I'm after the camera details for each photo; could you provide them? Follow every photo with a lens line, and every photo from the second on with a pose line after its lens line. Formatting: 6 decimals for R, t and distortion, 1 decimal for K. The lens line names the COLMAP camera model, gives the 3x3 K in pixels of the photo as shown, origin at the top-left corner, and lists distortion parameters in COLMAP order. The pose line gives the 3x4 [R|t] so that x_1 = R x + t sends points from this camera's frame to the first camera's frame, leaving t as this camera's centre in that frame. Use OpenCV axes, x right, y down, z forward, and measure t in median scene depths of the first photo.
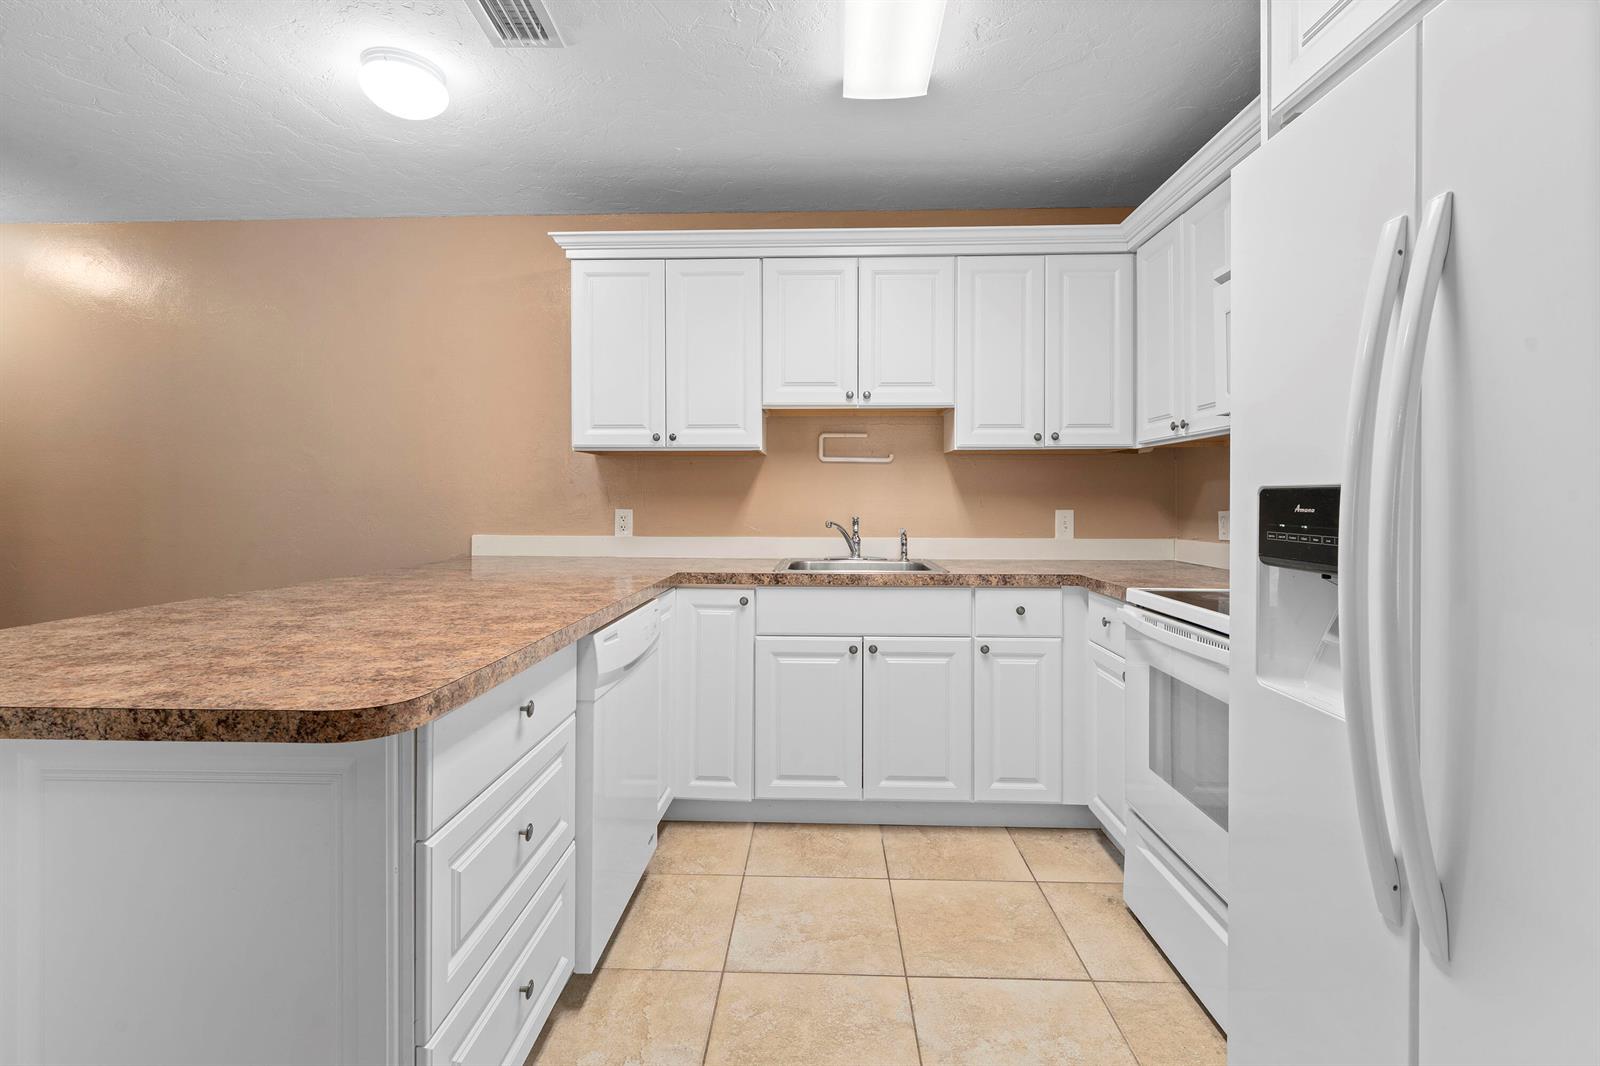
lens RADIAL K [[706.3, 0, 800.7], [0, 706.3, 496.8], [0, 0, 1]] dist [0.000364, -0.000545]
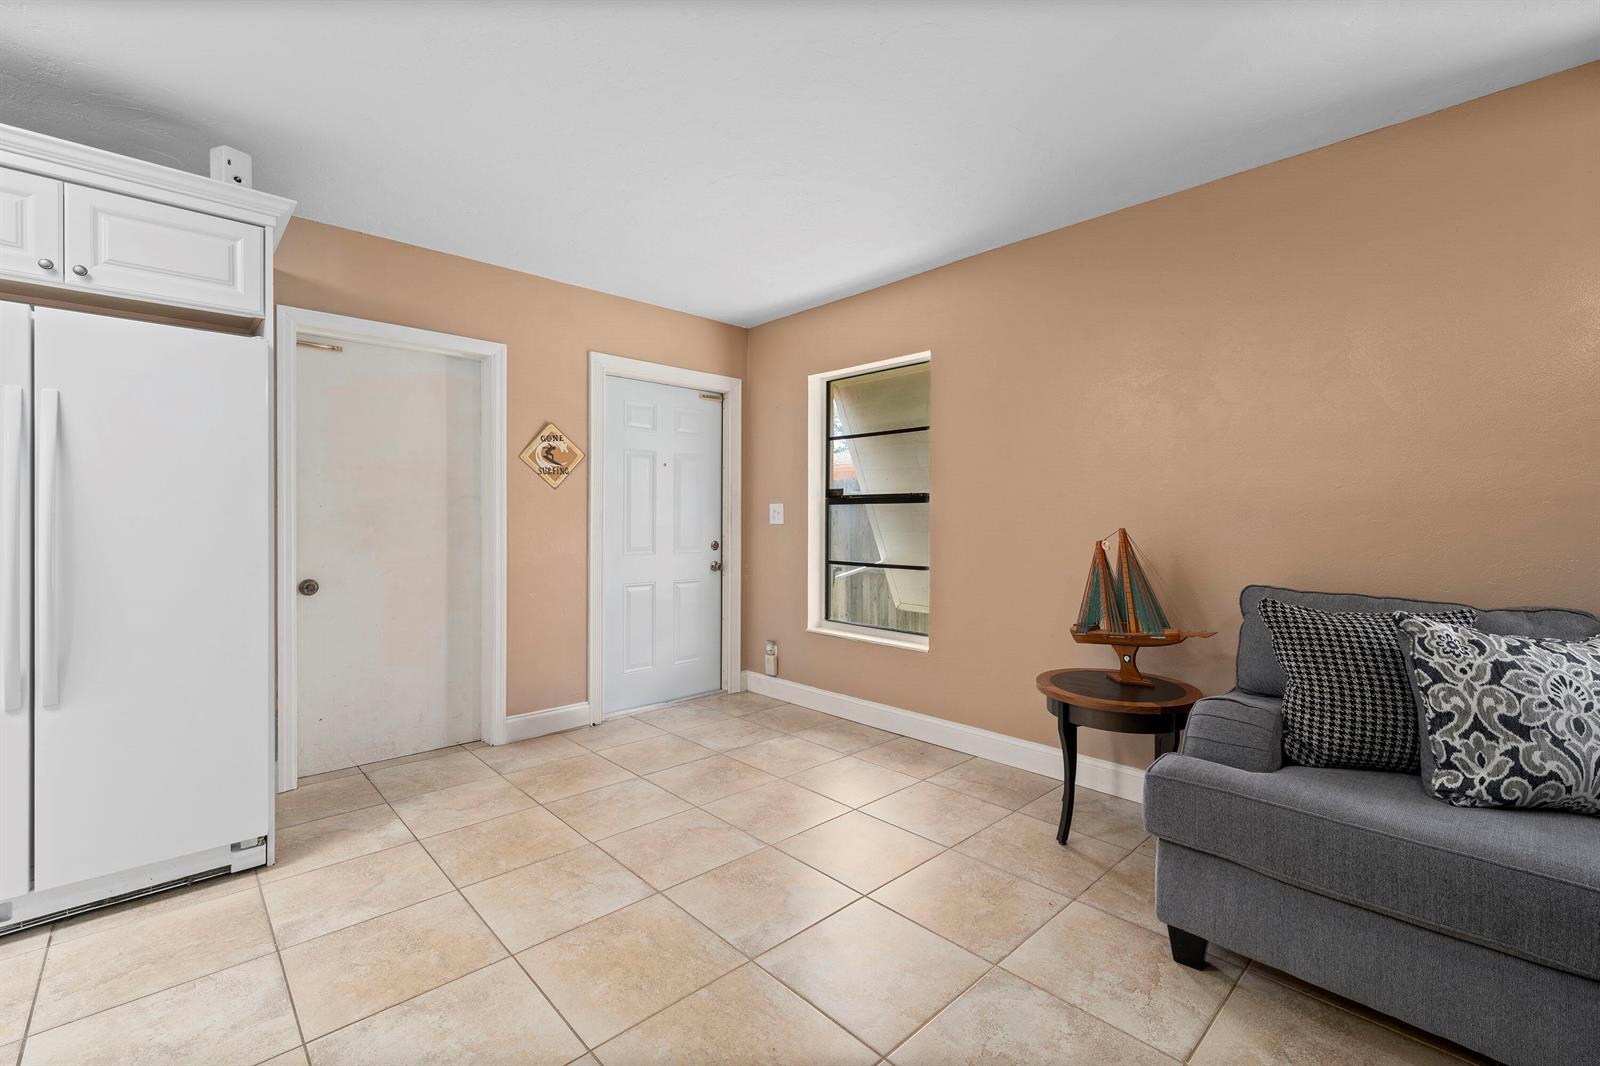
lens RADIAL K [[684.1, 0, 793.8], [0, 684.1, 527.6], [0, 0, 1]] dist [-0.000538, 0.000174]
pose [[-0.700877, -0.010748, 0.713201, -0.739463], [-0.005472, 0.999938, 0.009691, 0.002792], [-0.713261, 0.002890, -0.700893, 0.238550]]
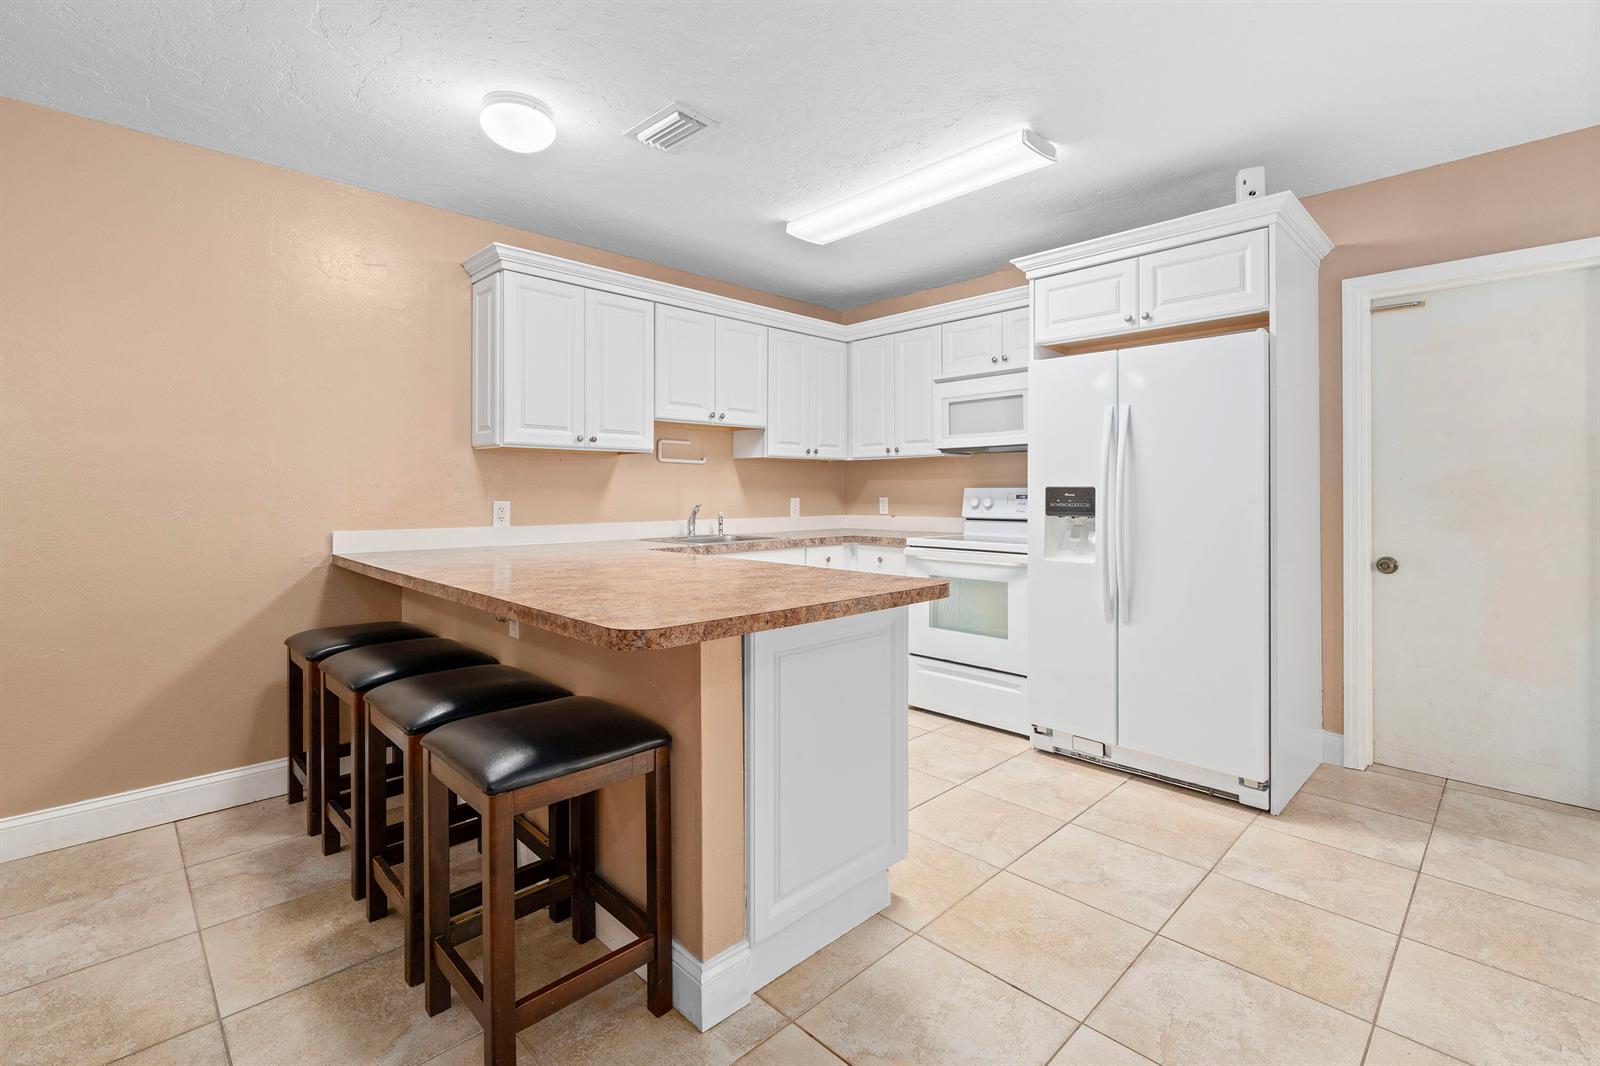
lens RADIAL K [[706.3, 0, 800.7], [0, 706.3, 496.8], [0, 0, 1]] dist [0.000364, -0.000545]
pose [[0.692249, -0.007936, 0.721615, -0.798404], [-0.000884, 0.999929, 0.011845, -0.002296], [-0.721658, -0.008837, 0.692193, -0.075546]]
